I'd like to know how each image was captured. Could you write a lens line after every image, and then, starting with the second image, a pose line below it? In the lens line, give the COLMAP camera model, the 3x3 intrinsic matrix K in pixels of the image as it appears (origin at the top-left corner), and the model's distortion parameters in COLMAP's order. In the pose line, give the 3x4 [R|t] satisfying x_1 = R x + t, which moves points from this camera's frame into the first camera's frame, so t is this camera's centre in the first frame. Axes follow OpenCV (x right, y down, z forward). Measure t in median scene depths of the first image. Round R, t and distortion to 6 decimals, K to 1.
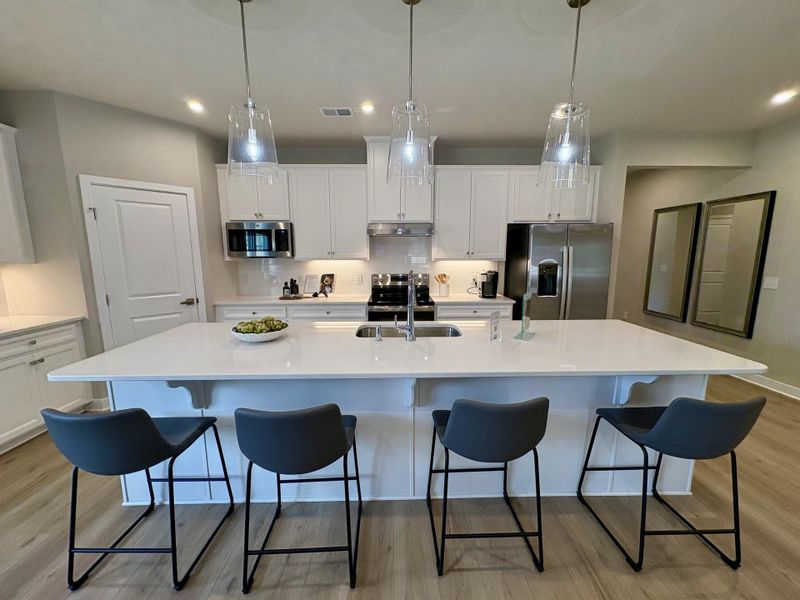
lens RADIAL K [[321.7, 0, 400.0], [0, 321.7, 300.0], [0, 0, 1]] dist [0.017302, -0.000043]
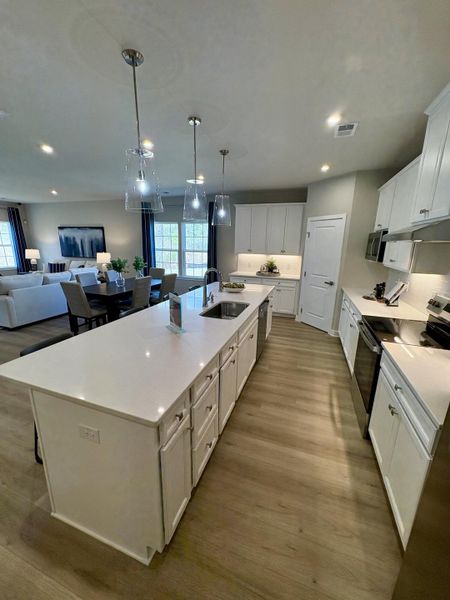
lens RADIAL K [[241.3, 0, 217.0], [0, 241.3, 299.8], [0, 0, 1]] dist [0.017302, -0.000043]
pose [[-0.371797, 0.214164, -0.903272, 0.714354], [-0.154570, 0.945160, 0.287718, -0.181827], [0.915355, 0.246591, -0.318304, 0.863986]]
